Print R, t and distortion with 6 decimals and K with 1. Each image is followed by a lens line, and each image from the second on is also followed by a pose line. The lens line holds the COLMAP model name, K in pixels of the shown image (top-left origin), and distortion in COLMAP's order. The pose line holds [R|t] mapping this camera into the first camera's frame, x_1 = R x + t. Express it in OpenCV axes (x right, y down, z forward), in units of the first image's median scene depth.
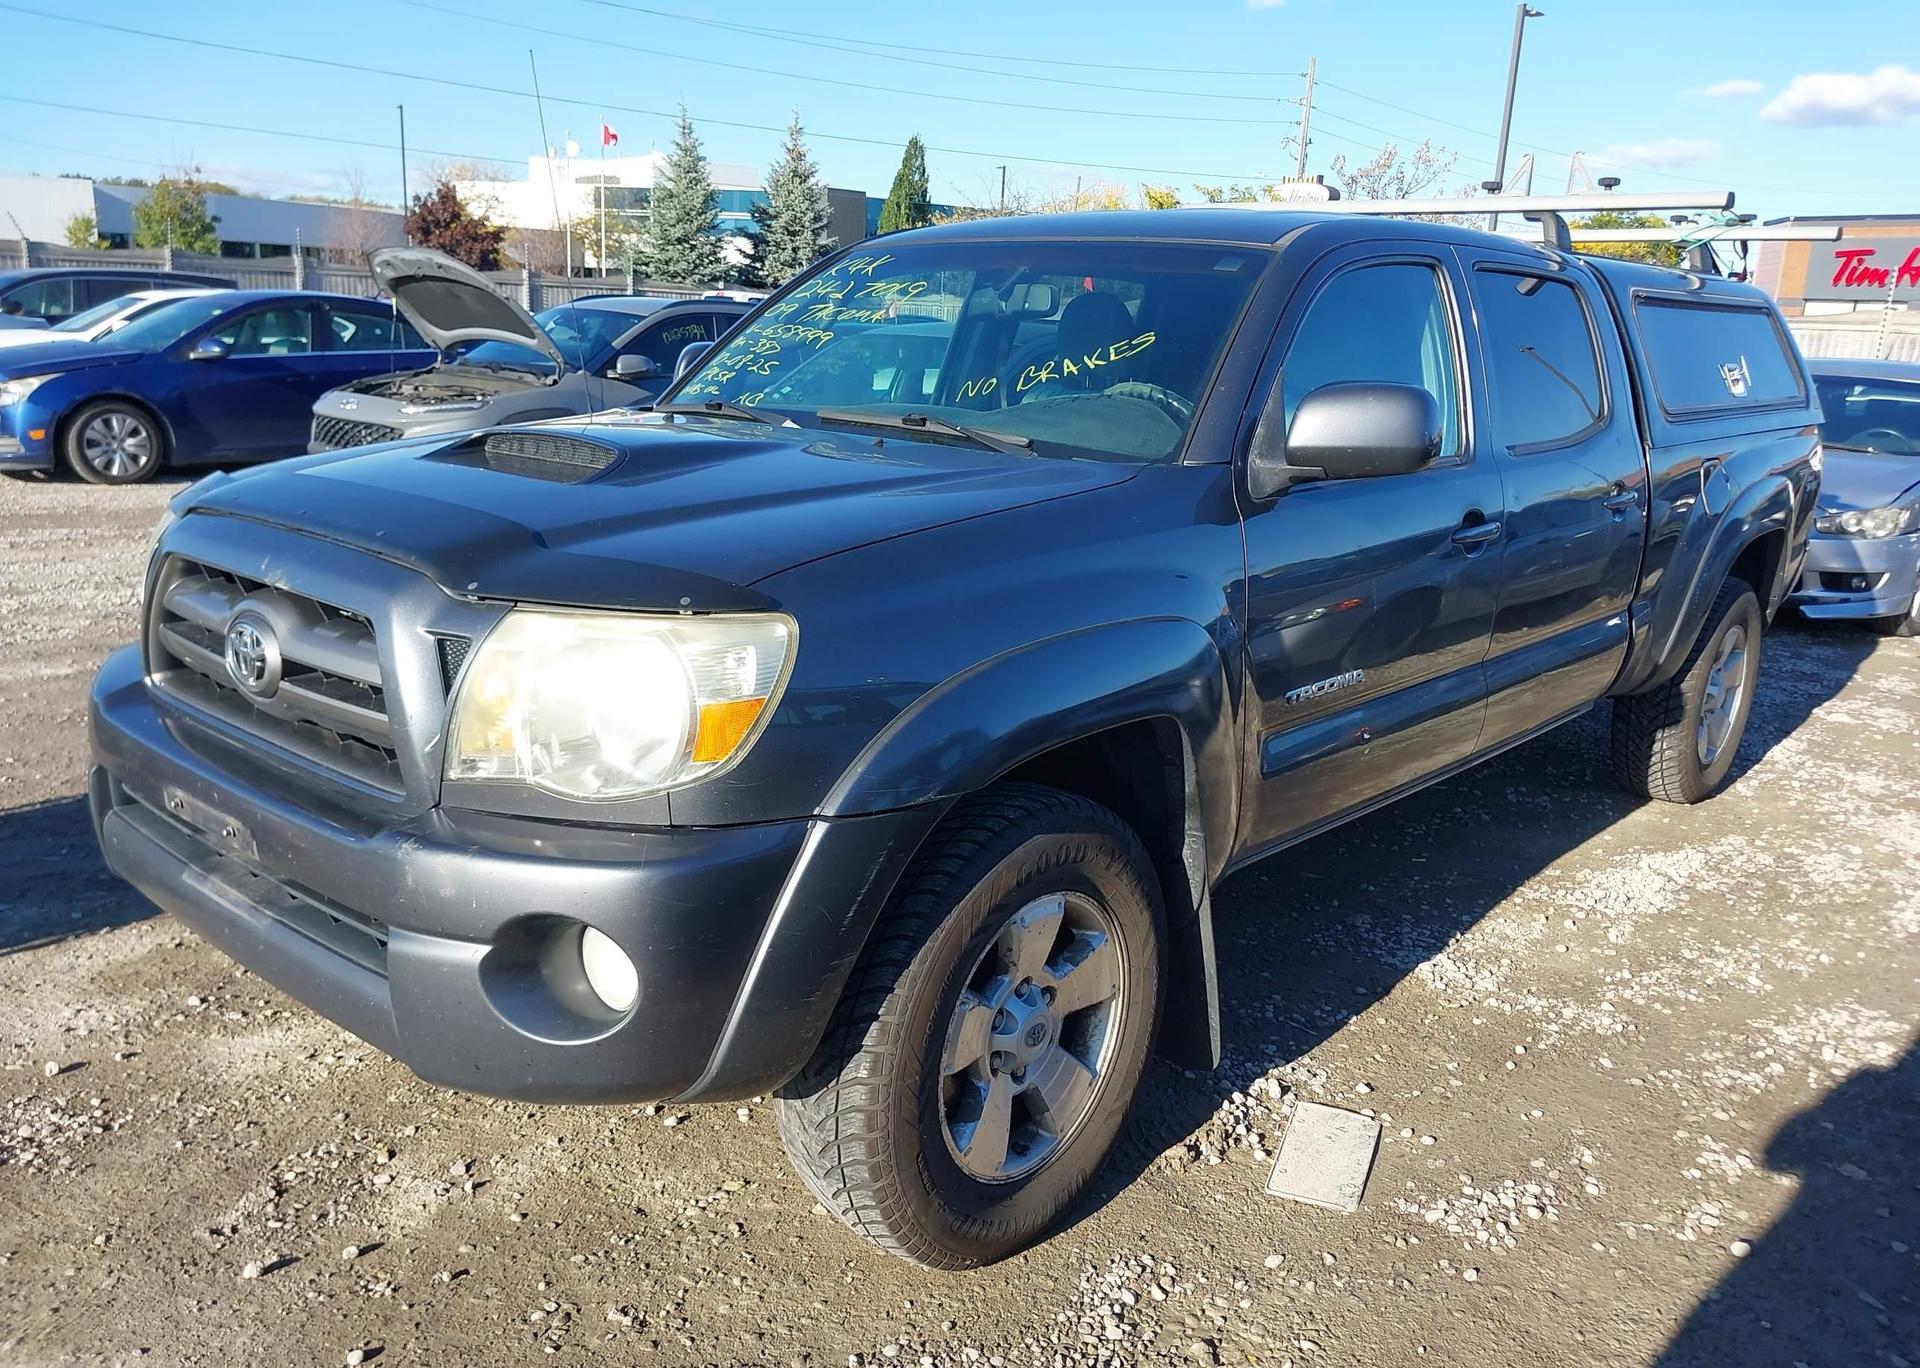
lens RADIAL K [[1550.7, 0, 937.7], [0, 1550.7, 673.9], [0, 0, 1]] dist [0.012459, -0.003290]
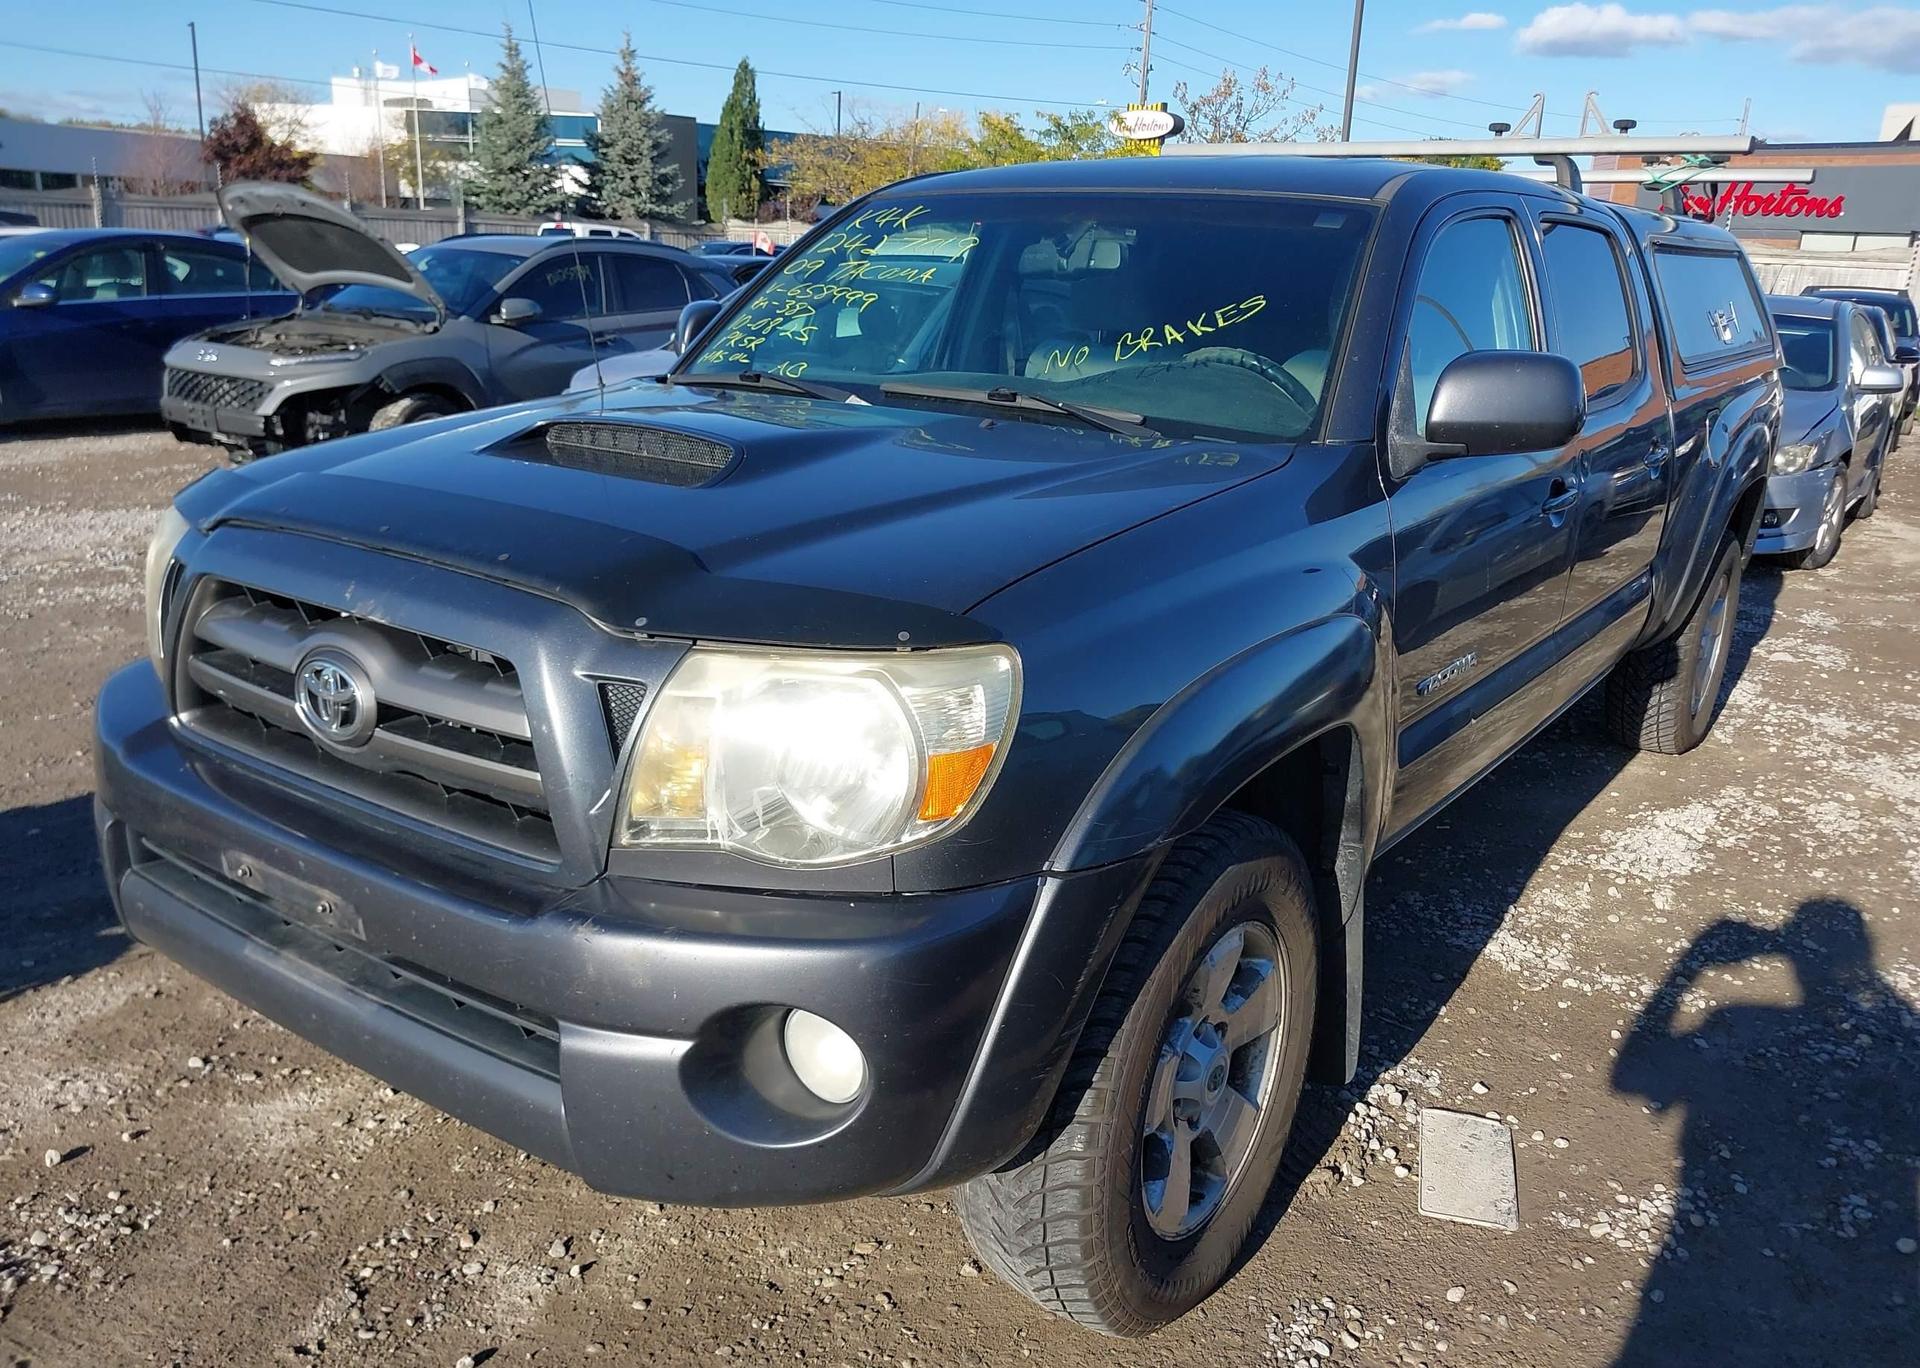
lens RADIAL K [[1555.9, 0, 935.7], [0, 1555.9, 685.9], [0, 0, 1]] dist [0.000977, 0.019505]
pose [[0.994406, -0.032425, 0.100530, -0.168486], [0.027442, 0.998344, 0.050560, -0.044932], [-0.102002, -0.047518, 0.993649, 0.099666]]
